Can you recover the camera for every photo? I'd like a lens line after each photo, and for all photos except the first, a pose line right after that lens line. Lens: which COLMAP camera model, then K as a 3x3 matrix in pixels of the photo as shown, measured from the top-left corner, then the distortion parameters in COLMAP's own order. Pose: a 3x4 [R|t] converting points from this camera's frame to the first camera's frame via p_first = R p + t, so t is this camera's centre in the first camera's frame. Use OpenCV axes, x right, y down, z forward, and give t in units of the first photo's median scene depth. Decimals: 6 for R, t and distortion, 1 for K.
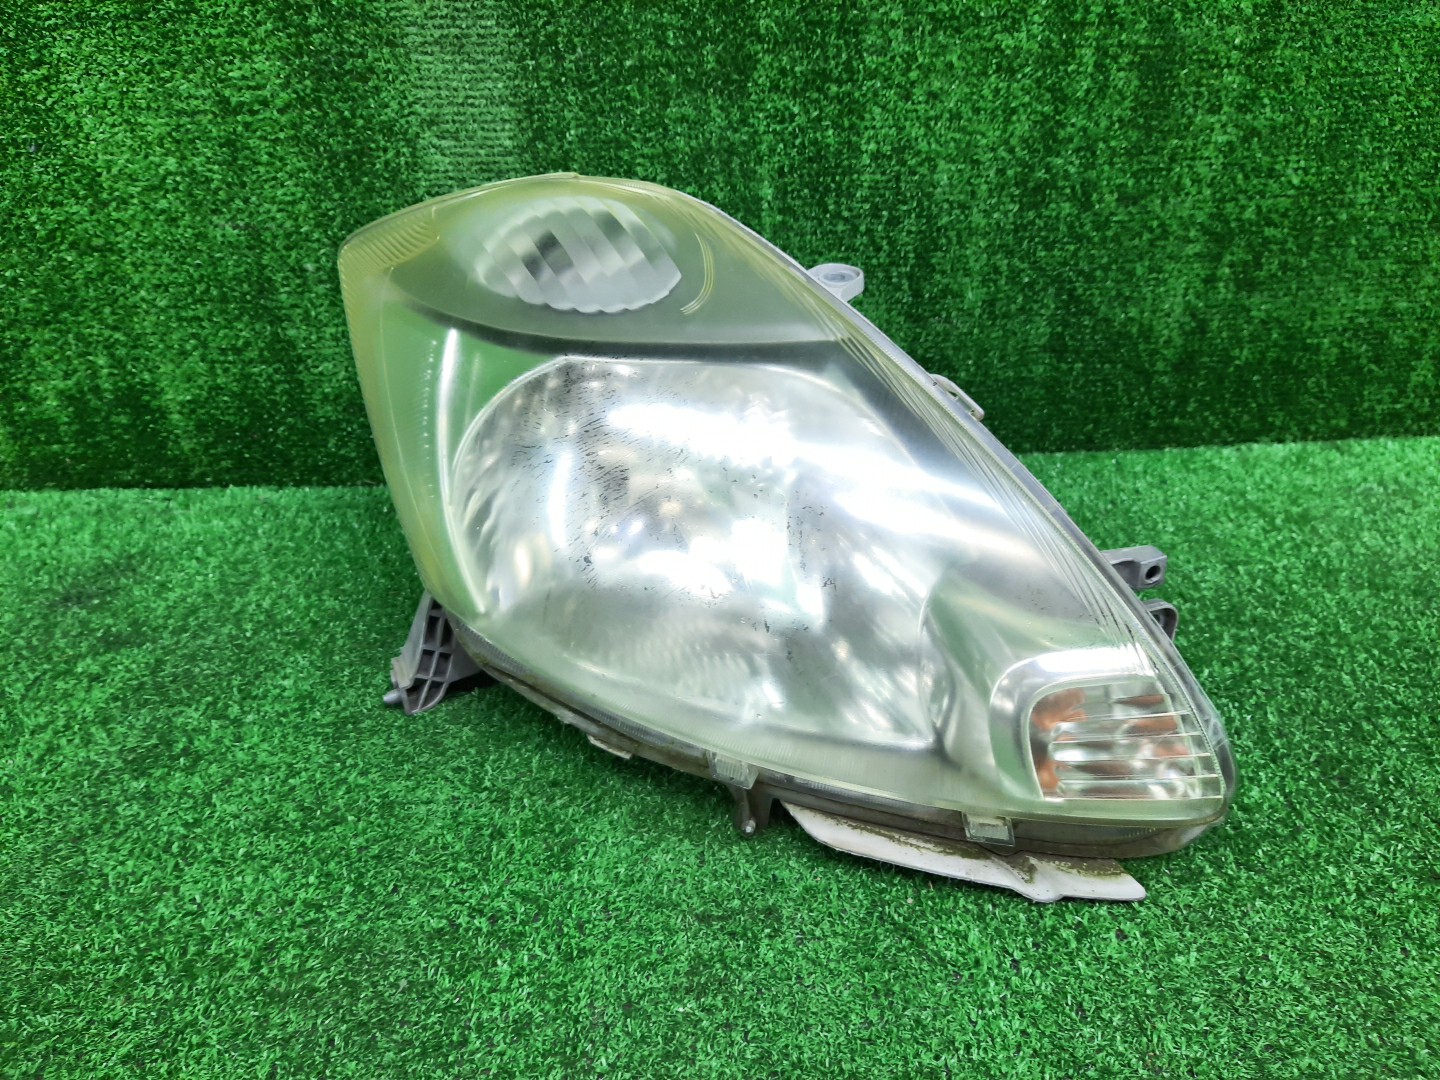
lens RADIAL K [[1083.6, 0, 726.9], [0, 1083.6, 546.9], [0, 0, 1]] dist [0.010692, -0.018436]
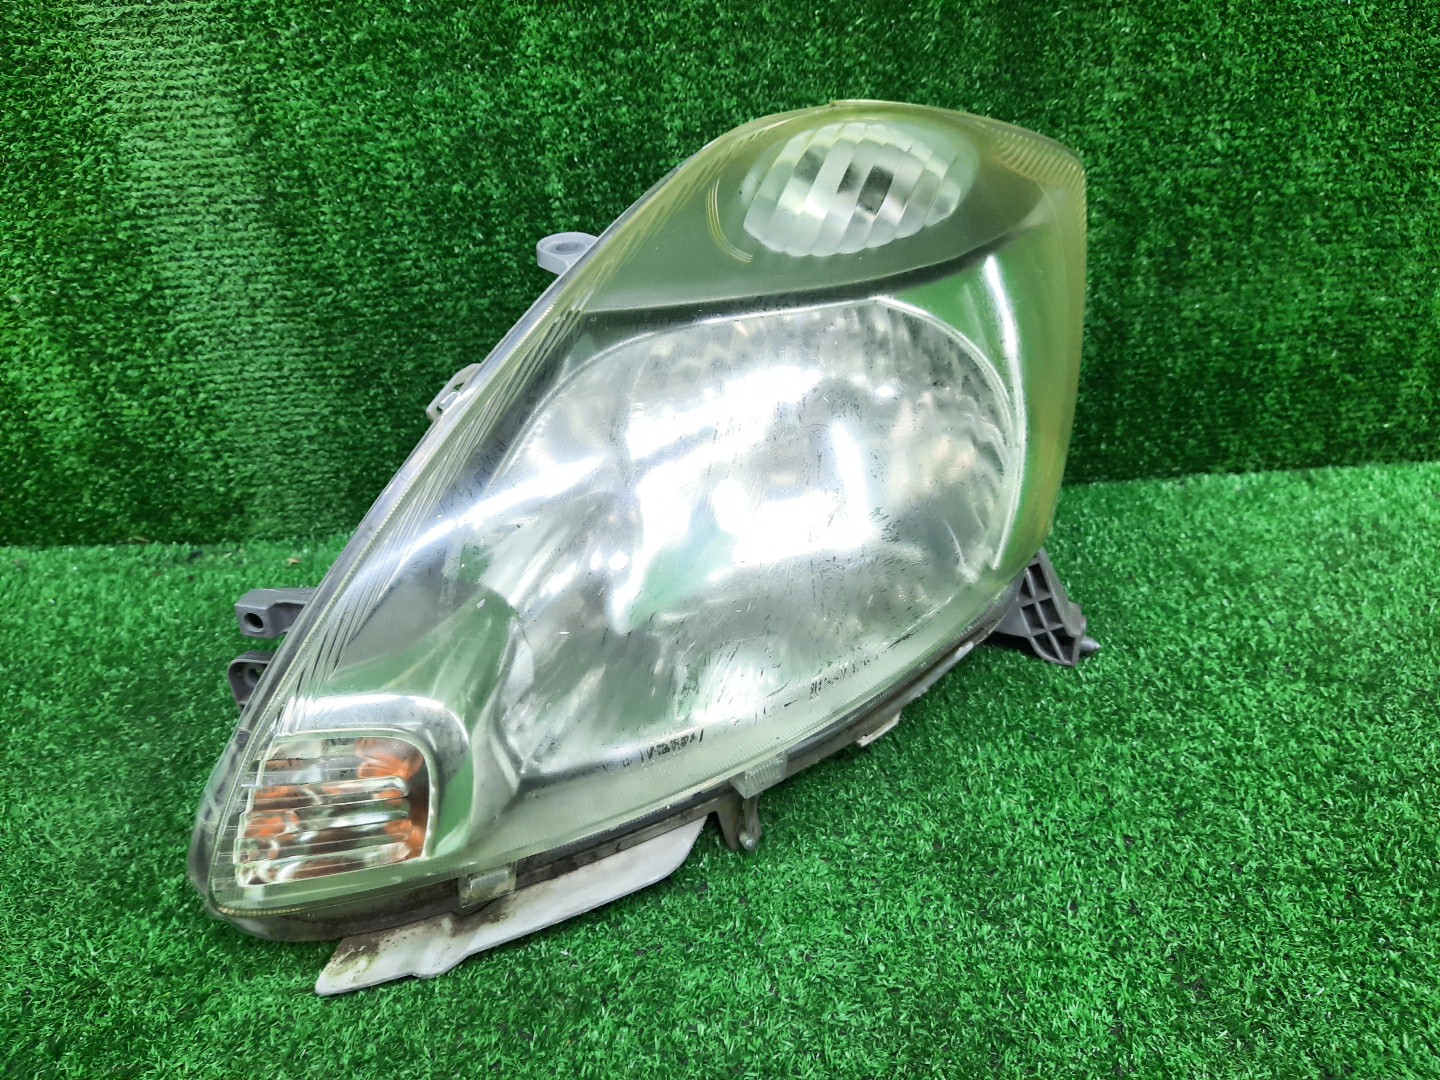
lens RADIAL K [[1083.6, 0, 719.6], [0, 1083.6, 550.4], [0, 0, 1]] dist [0.010692, -0.018436]
pose [[0.997107, -0.010267, -0.075313, 0.233324], [0.011378, 0.999833, 0.014331, -0.068698], [0.075154, -0.015147, 0.997057, 0.201100]]
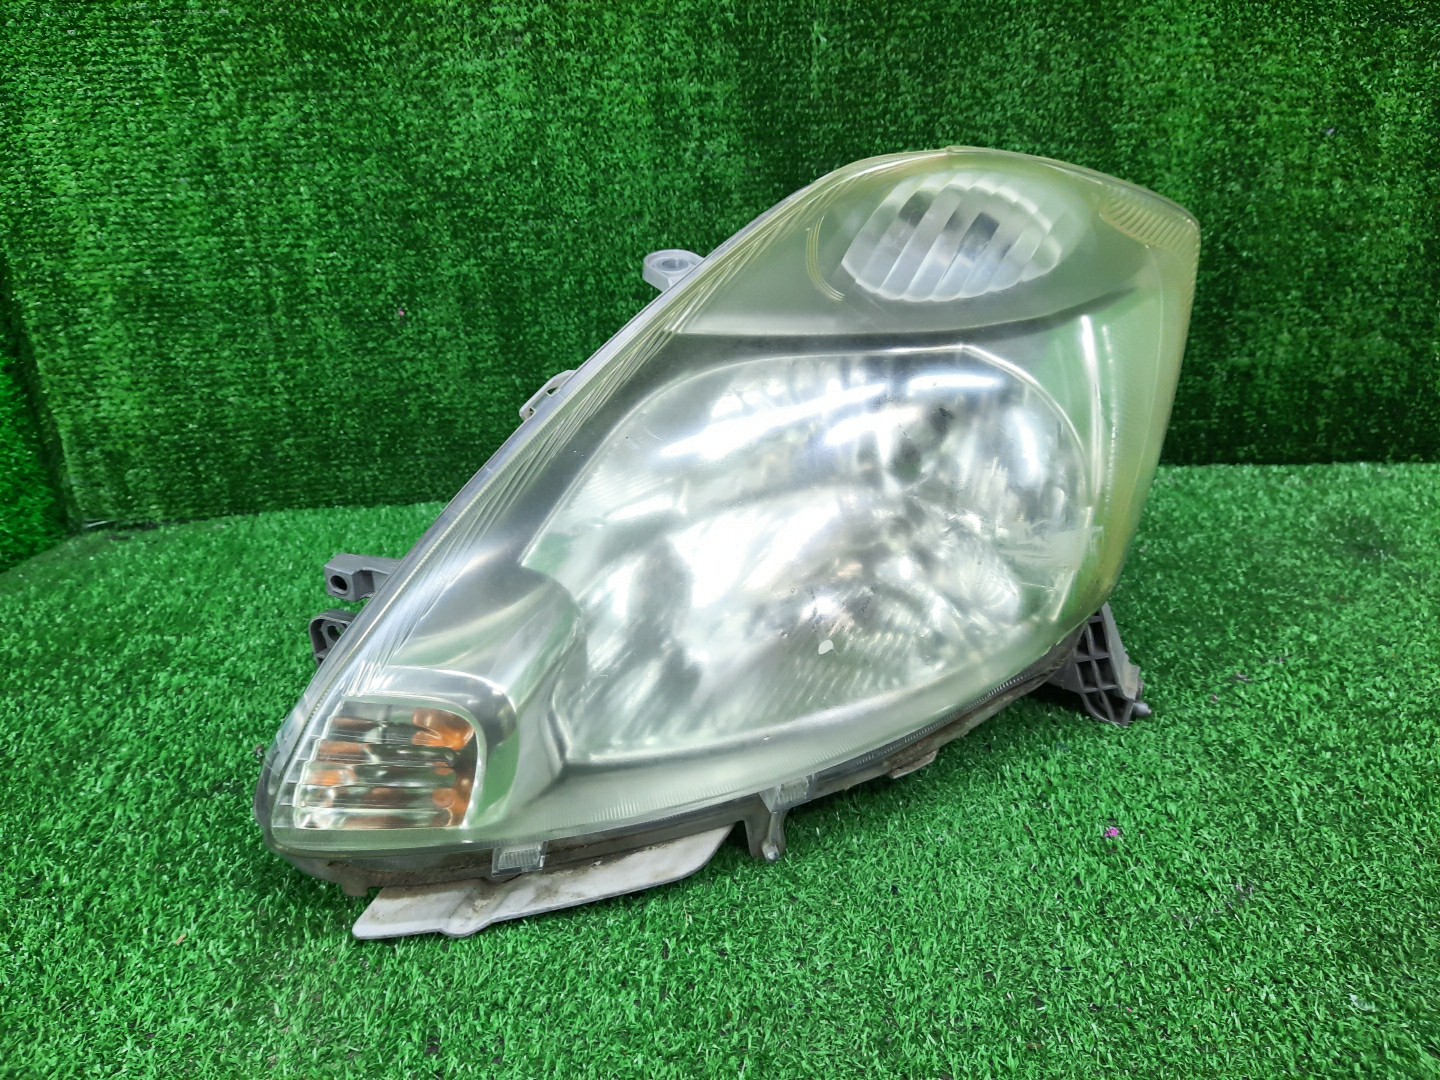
lens RADIAL K [[1083.6, 0, 706.2], [0, 1083.6, 557.8], [0, 0, 1]] dist [0.010692, -0.018436]
pose [[0.998937, -0.001269, -0.046089, -1.197816], [-0.002523, 0.996620, -0.082113, 0.143464], [0.046037, 0.082141, 0.995557, -0.065073]]
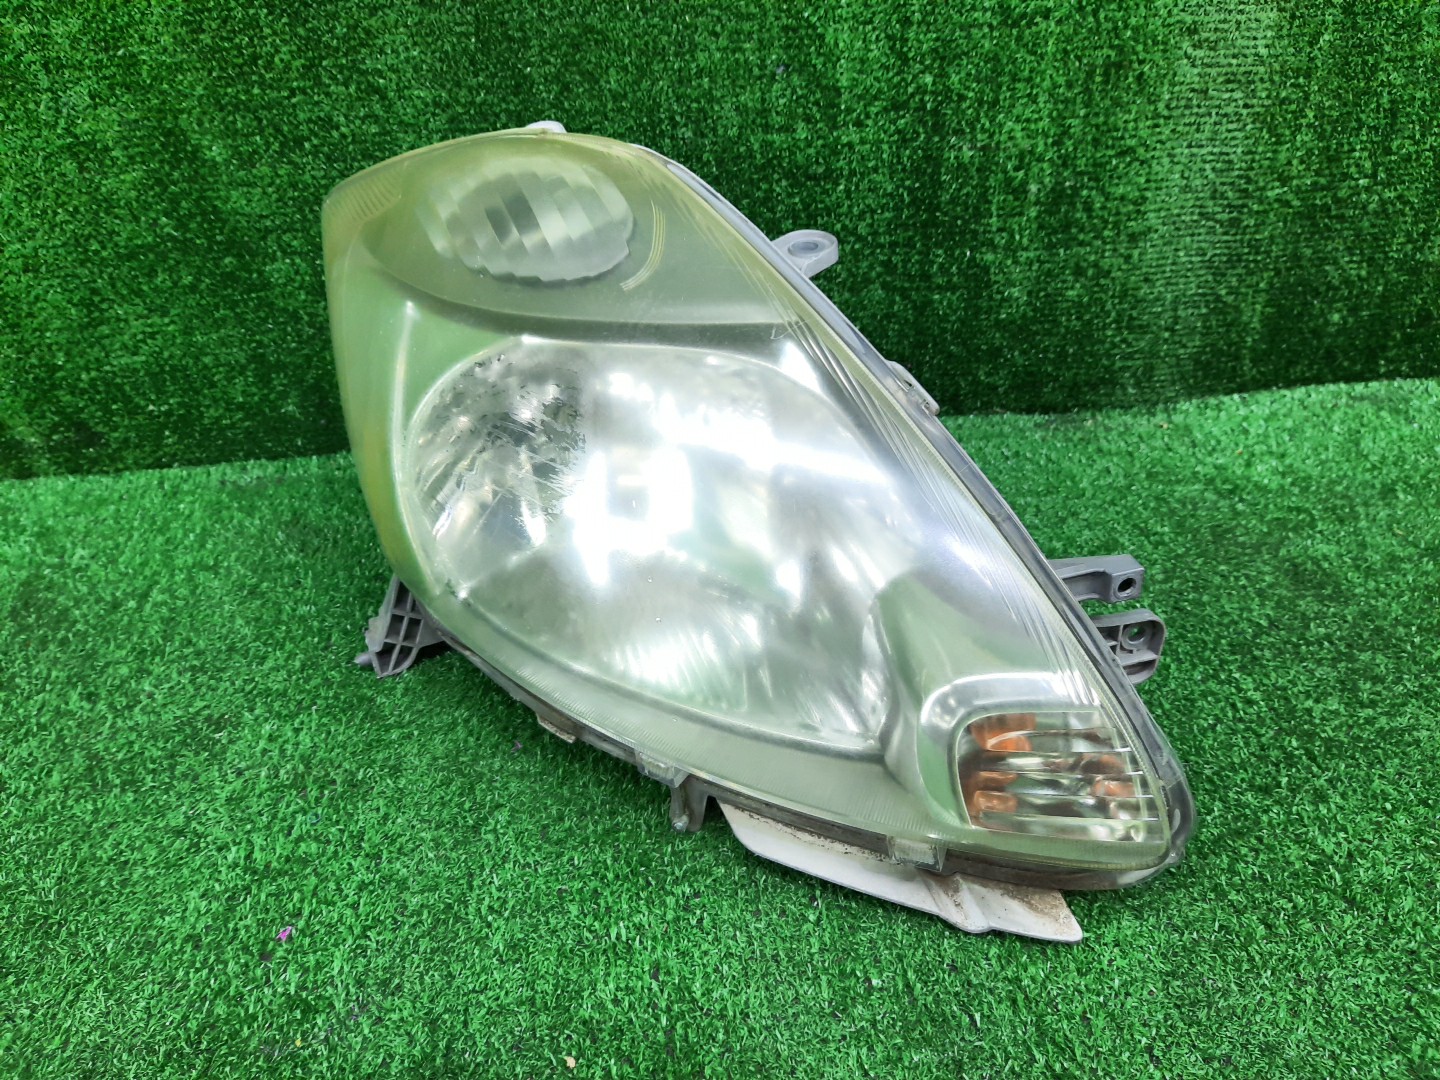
lens RADIAL K [[1083.6, 0, 723.7], [0, 1083.6, 549.9], [0, 0, 1]] dist [0.010692, -0.018436]
pose [[0.999673, -0.025560, 0.000426, -0.695760], [0.025462, 0.997044, 0.072493, -0.013537], [-0.002278, -0.072459, 0.997369, 0.010406]]
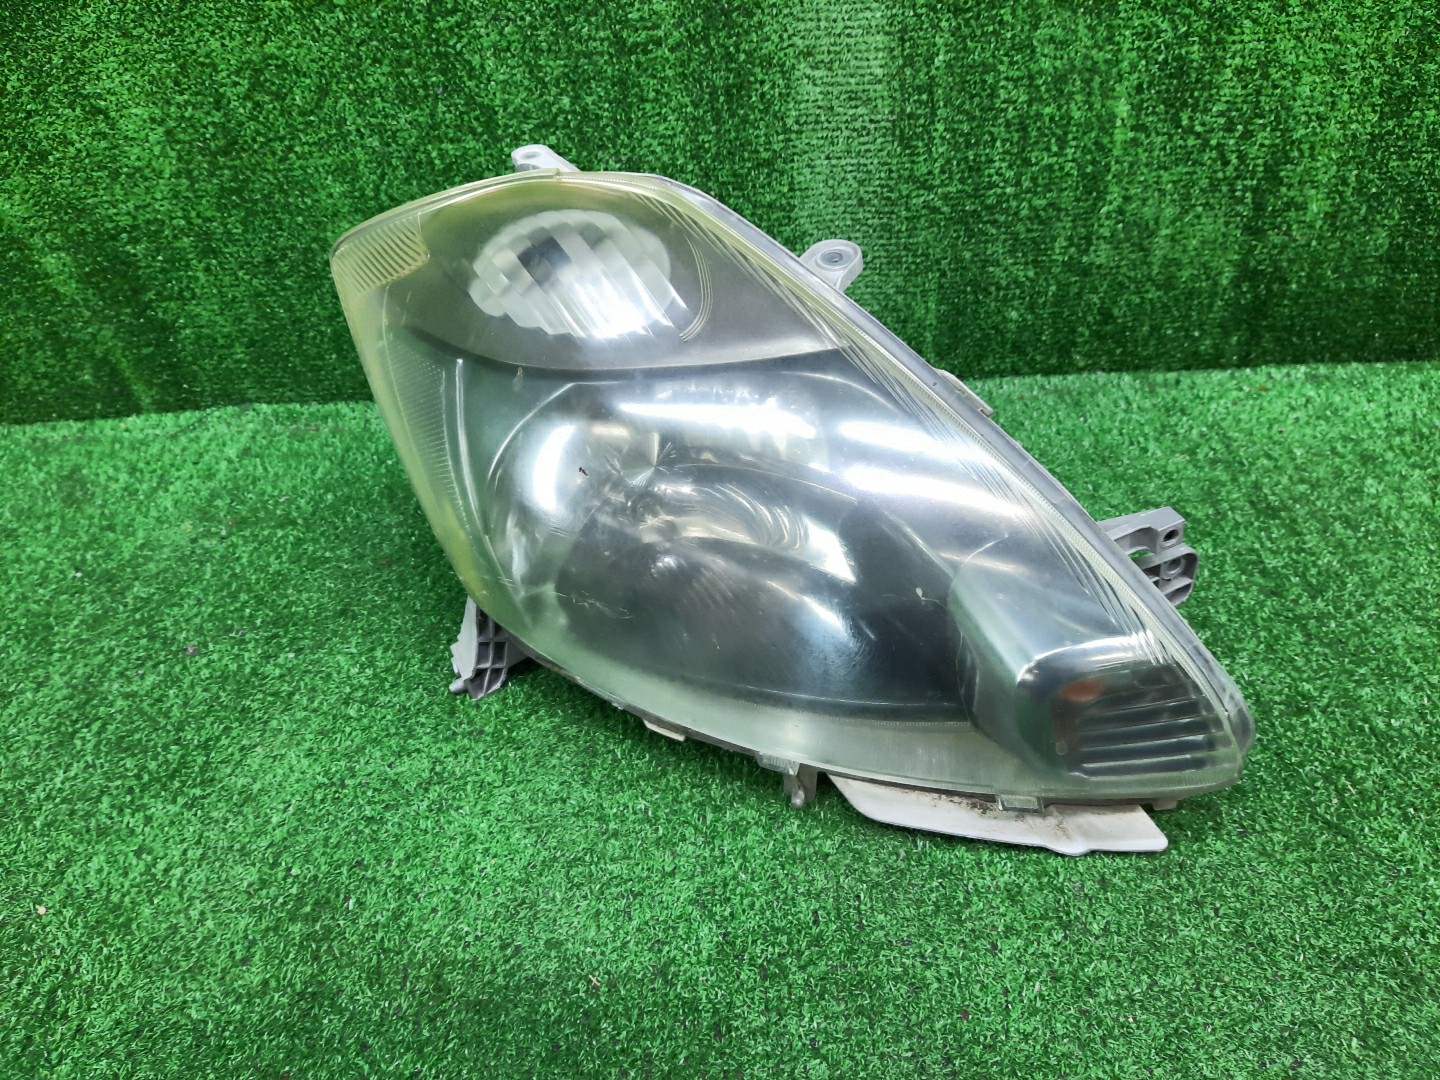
lens RADIAL K [[1083.6, 0, 722.0], [0, 1083.6, 552.2], [0, 0, 1]] dist [0.010692, -0.018436]
pose [[0.993769, 0.017384, -0.110093, -0.229606], [-0.003659, 0.992318, 0.123659, -0.044315], [0.111397, -0.122486, 0.986199, -0.095439]]
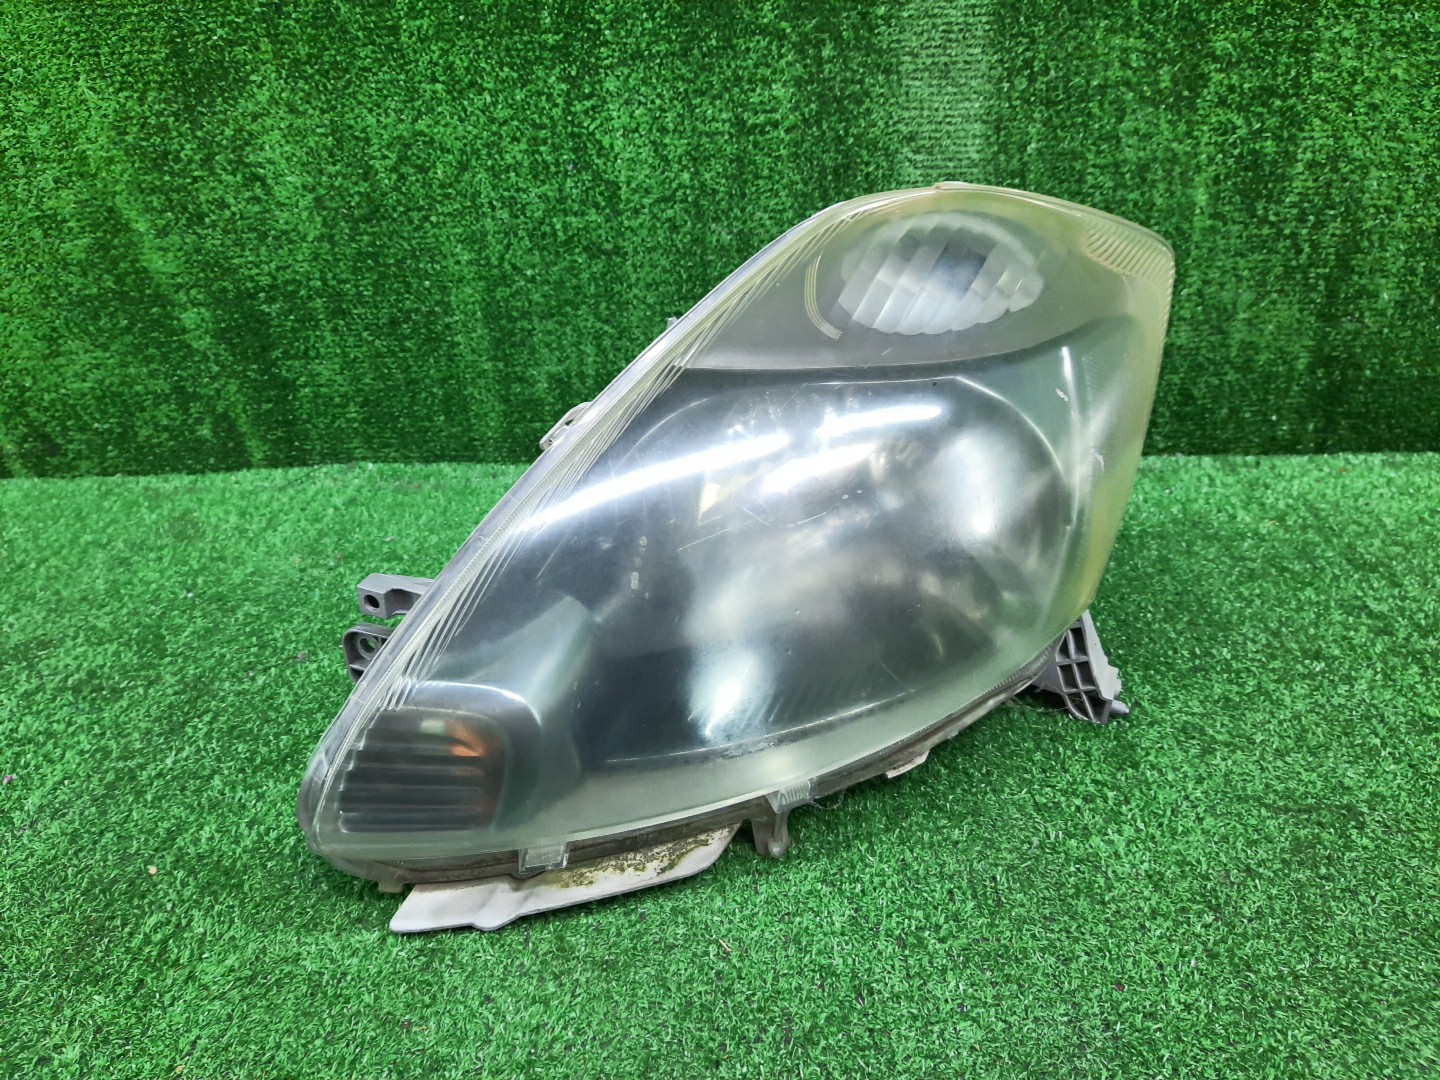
lens RADIAL K [[1083.6, 0, 723.4], [0, 1083.6, 544.1], [0, 0, 1]] dist [0.010692, -0.018436]
pose [[0.990511, 0.029819, -0.134161, -0.299576], [-0.037030, 0.997982, -0.051581, 0.098421], [0.132352, 0.056059, 0.989616, -0.128609]]
